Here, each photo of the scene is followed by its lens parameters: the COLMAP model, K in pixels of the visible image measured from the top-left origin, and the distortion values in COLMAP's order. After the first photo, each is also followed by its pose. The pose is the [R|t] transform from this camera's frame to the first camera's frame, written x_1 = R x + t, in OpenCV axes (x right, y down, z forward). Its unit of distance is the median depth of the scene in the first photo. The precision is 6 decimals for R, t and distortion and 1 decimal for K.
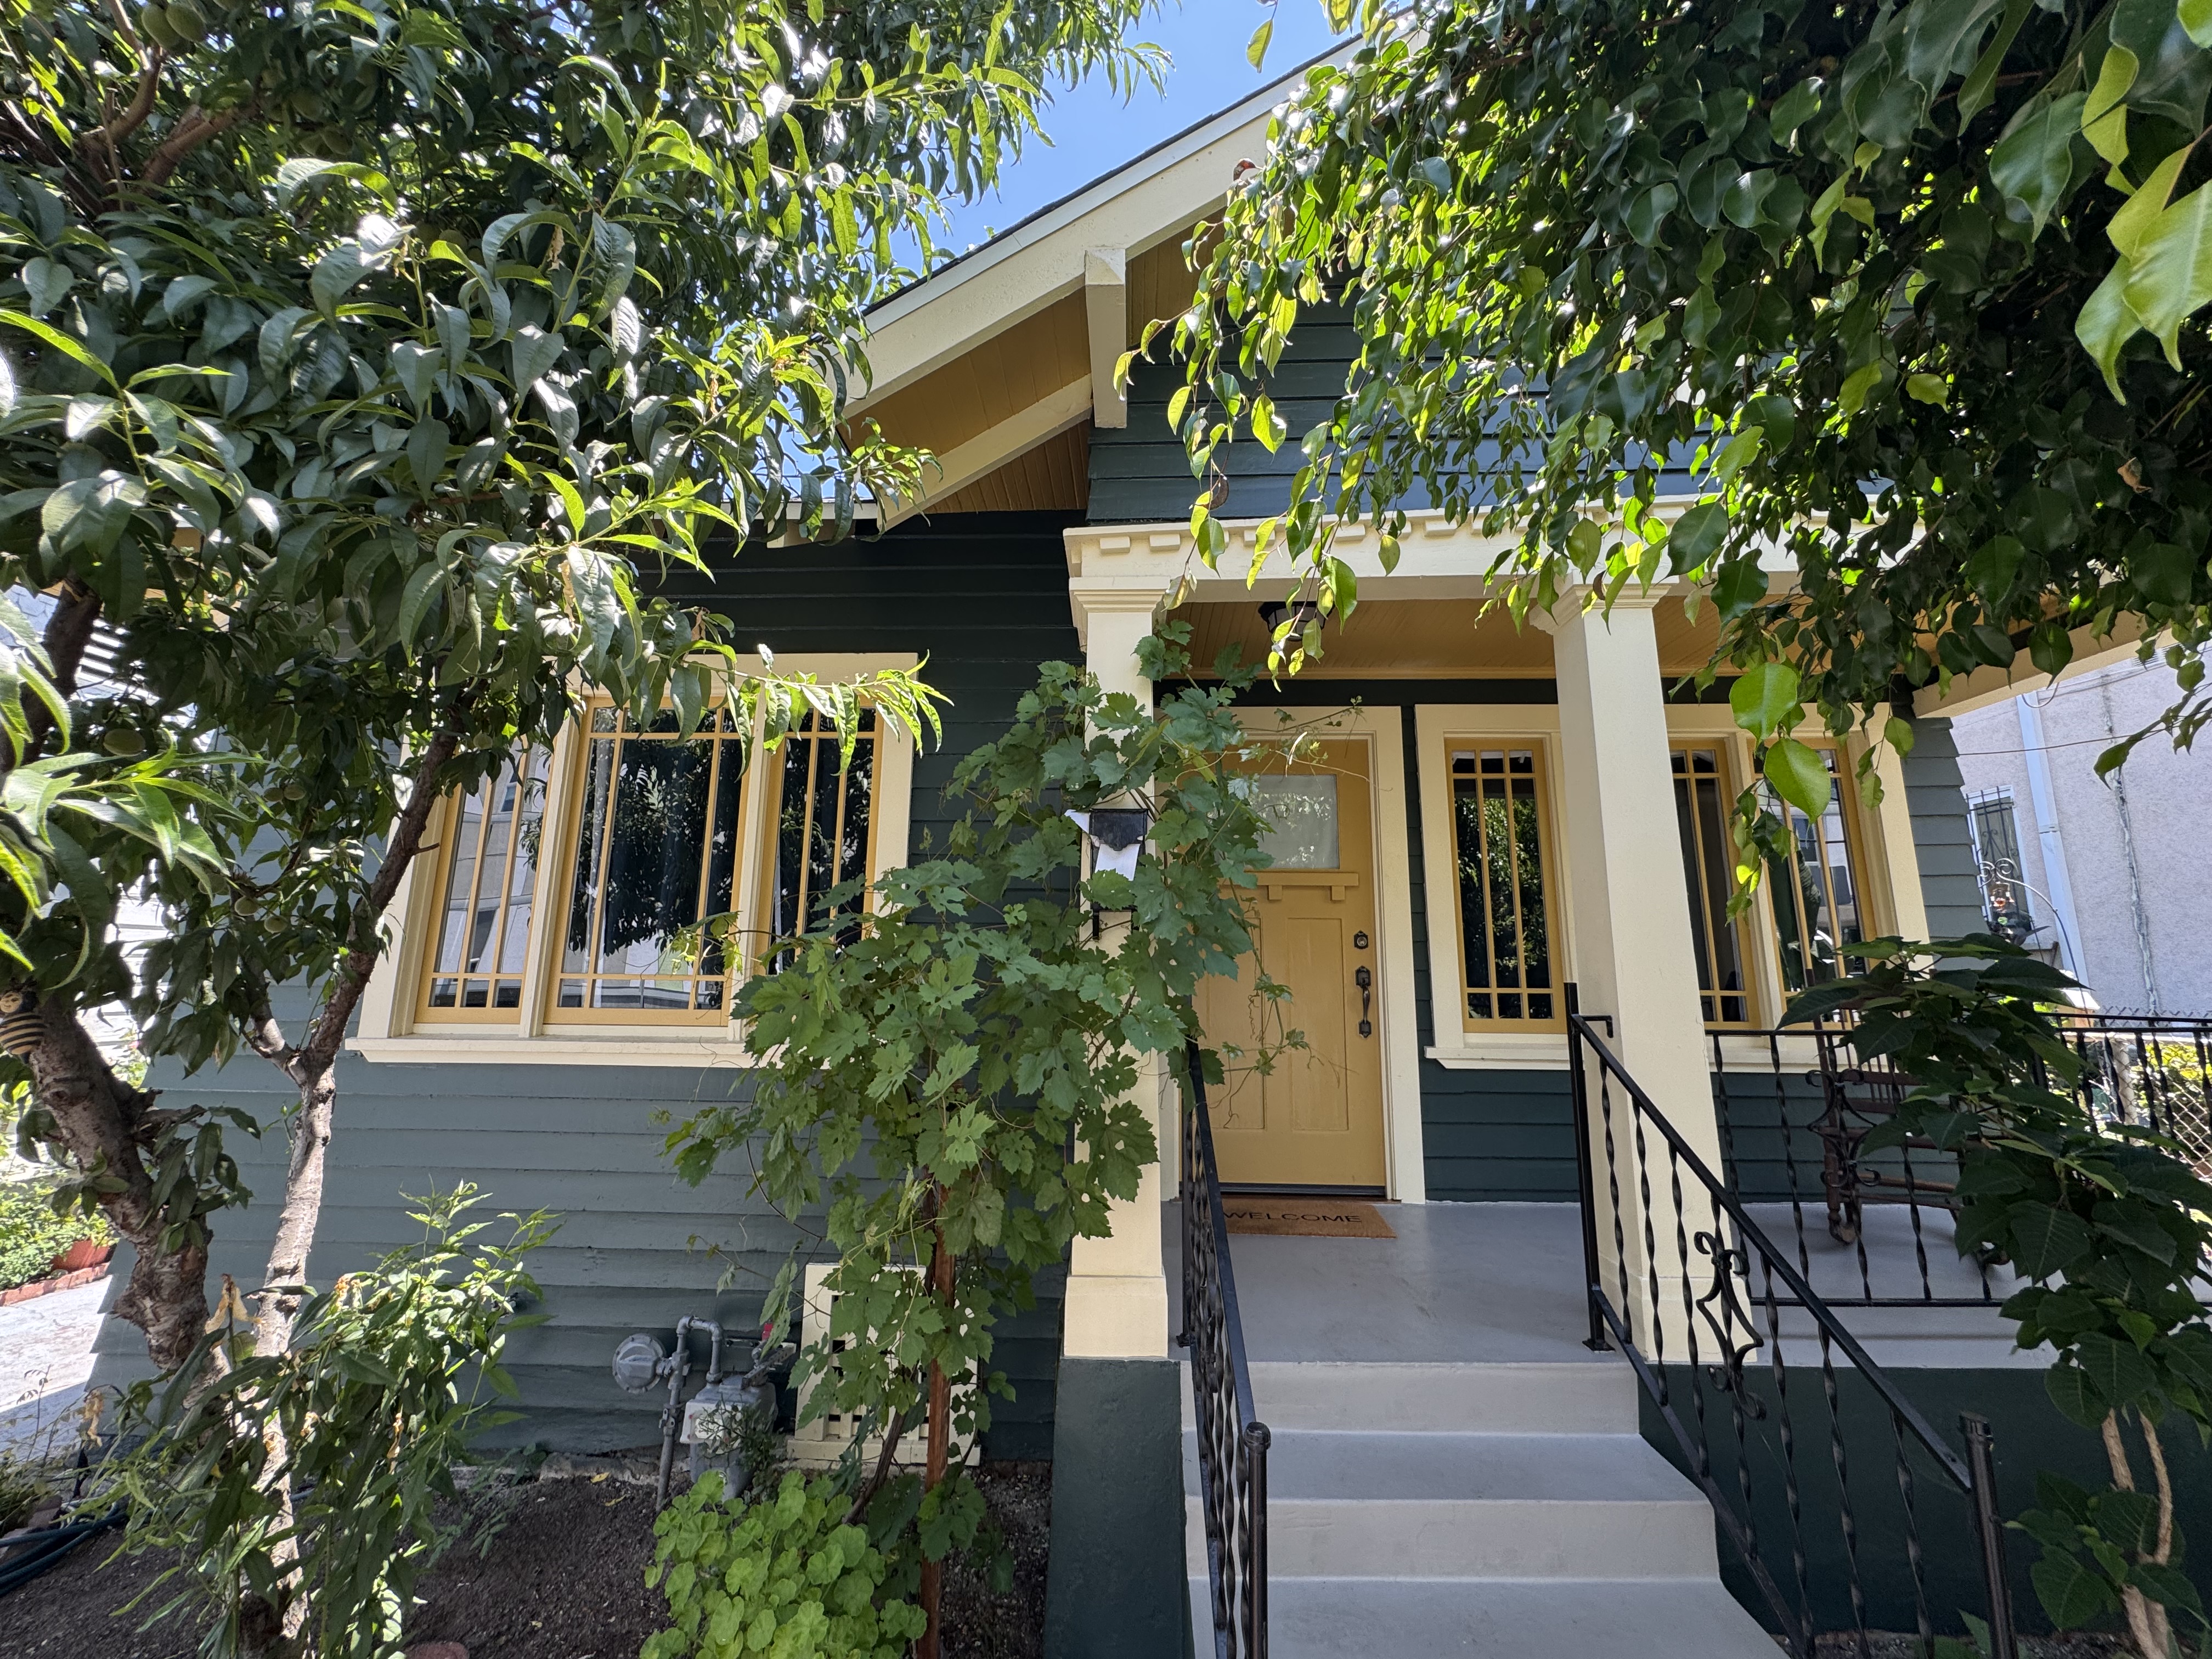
lens RADIAL K [[885.7, 0, 1100.5], [0, 885.7, 830.3], [0, 0, 1]] dist [-0.004847, 0.001097]
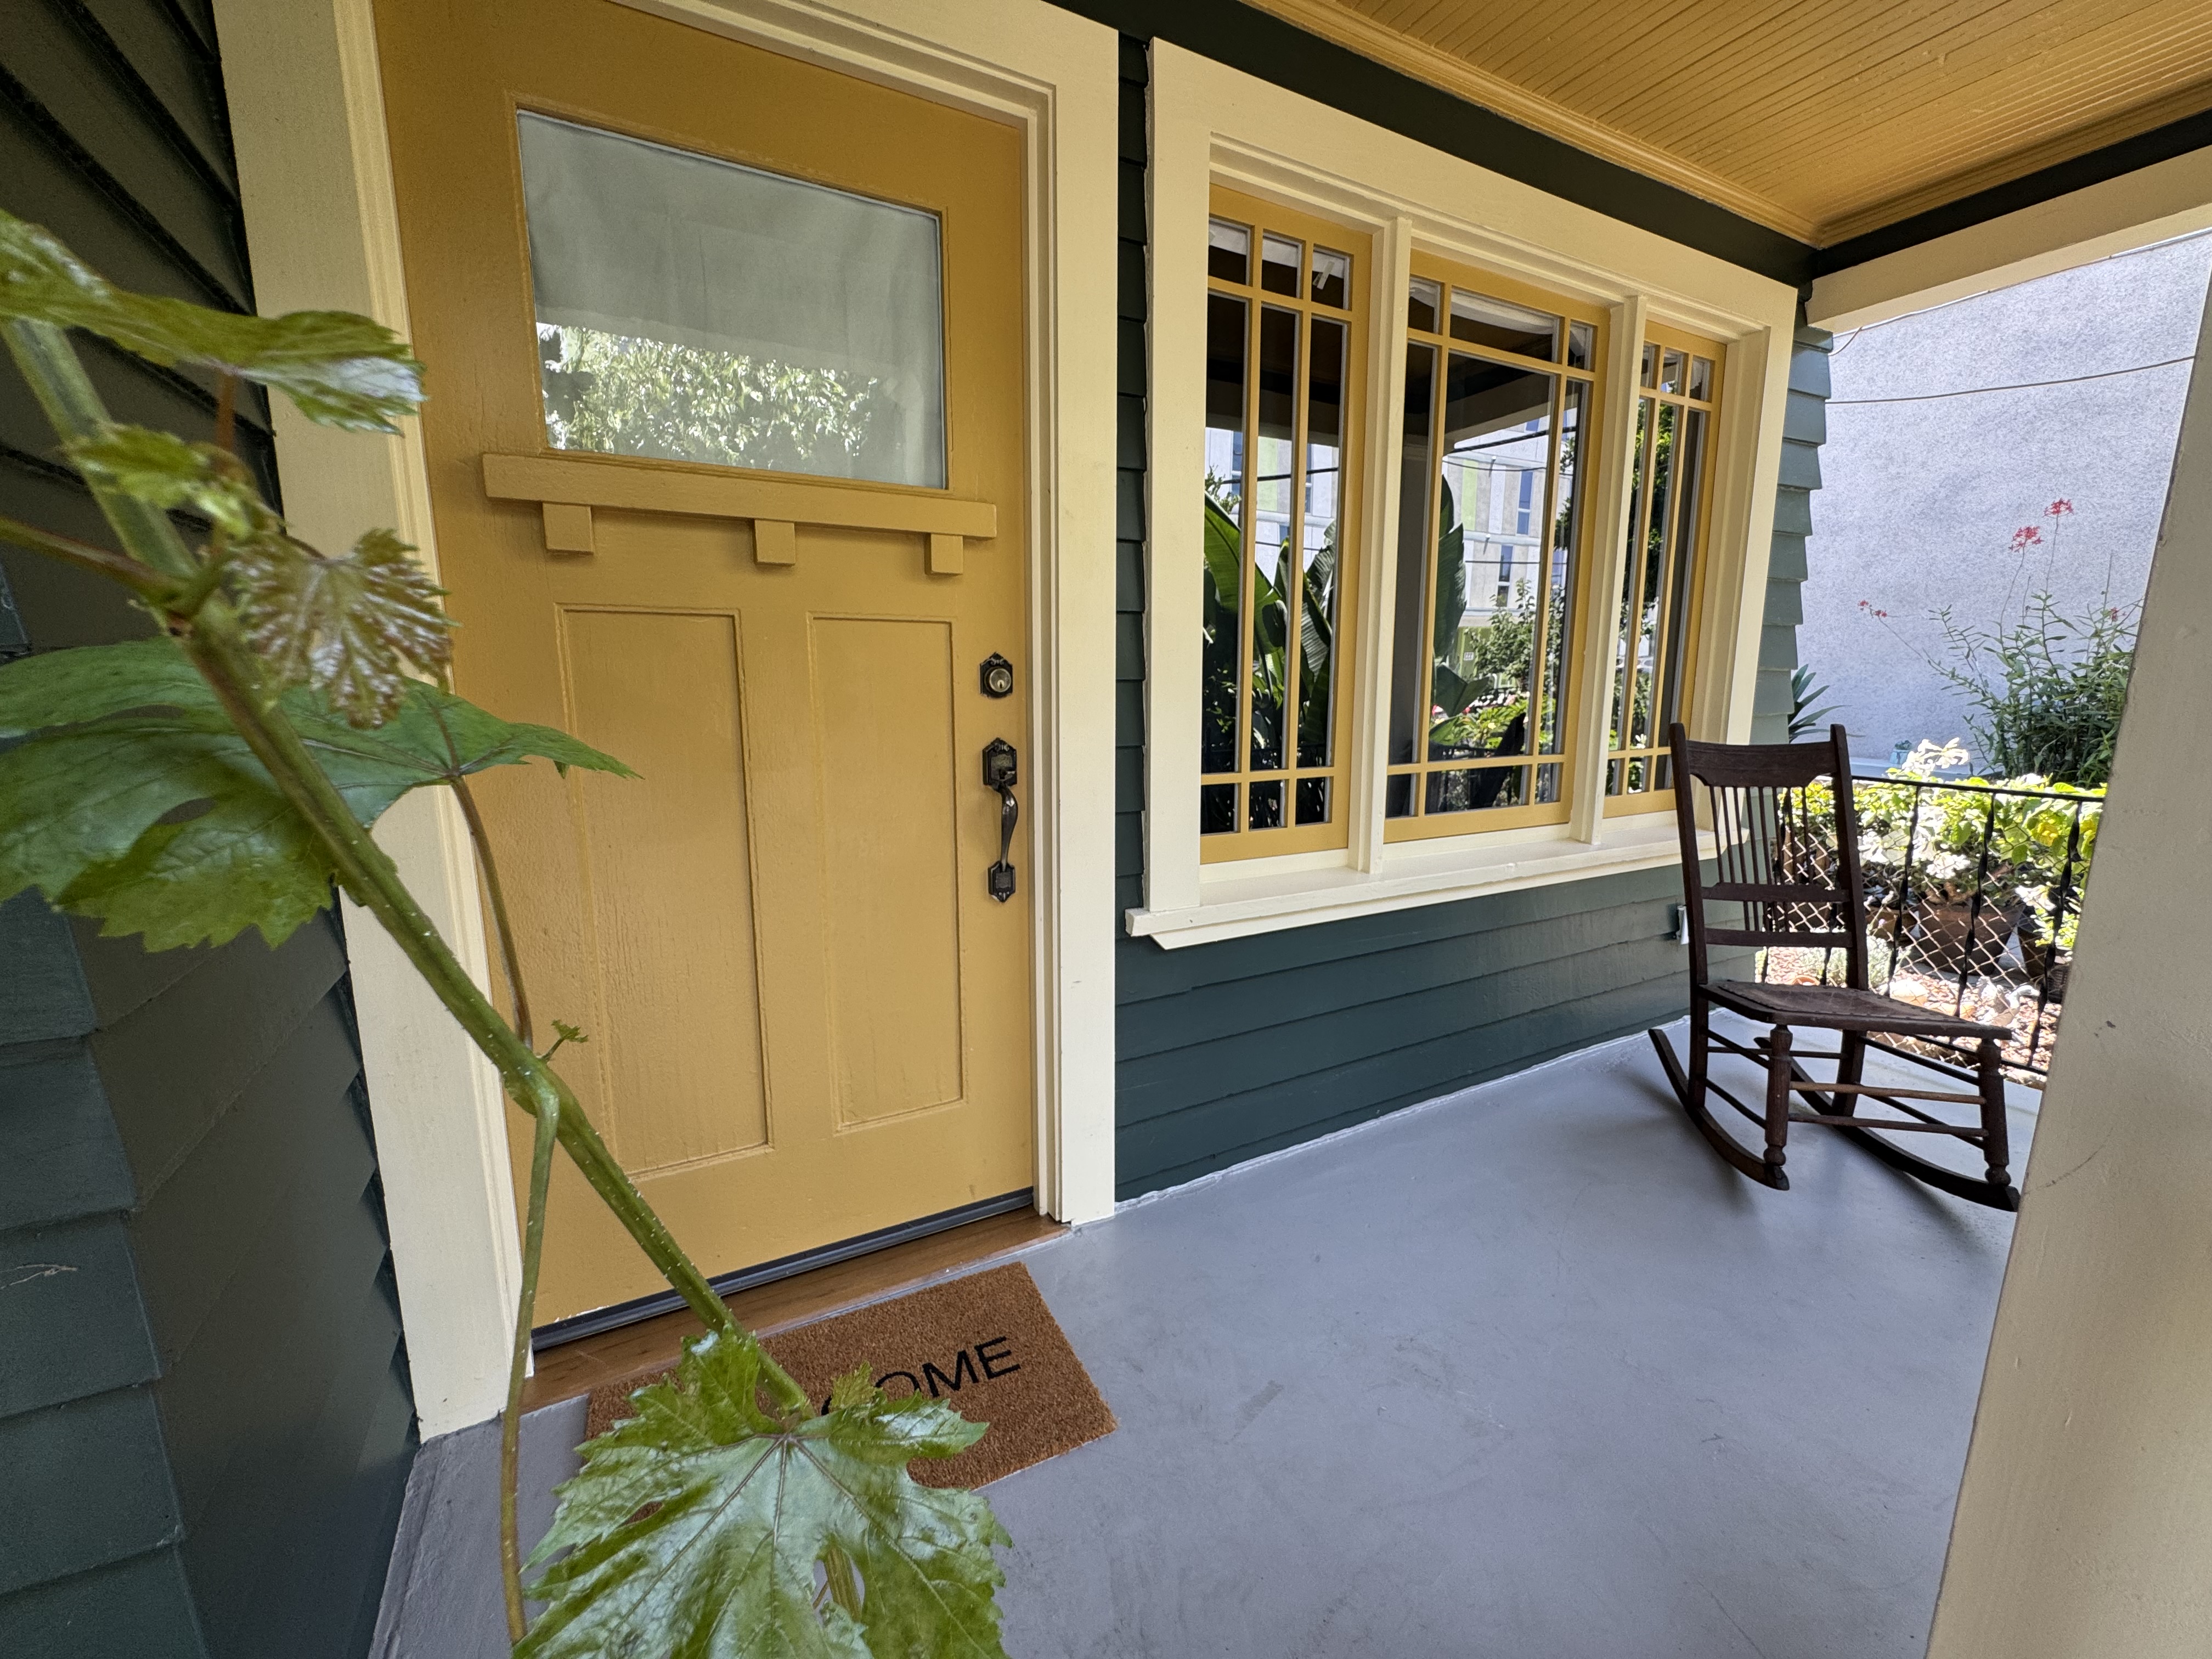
lens RADIAL K [[885.7, 0, 1114.6], [0, 885.7, 825.3], [0, 0, 1]] dist [-0.004847, 0.001097]
pose [[0.847822, -0.099108, 0.520938, 0.131816], [-0.082748, 0.945619, 0.314575, 0.061288], [-0.523785, -0.309810, 0.793515, 0.687988]]
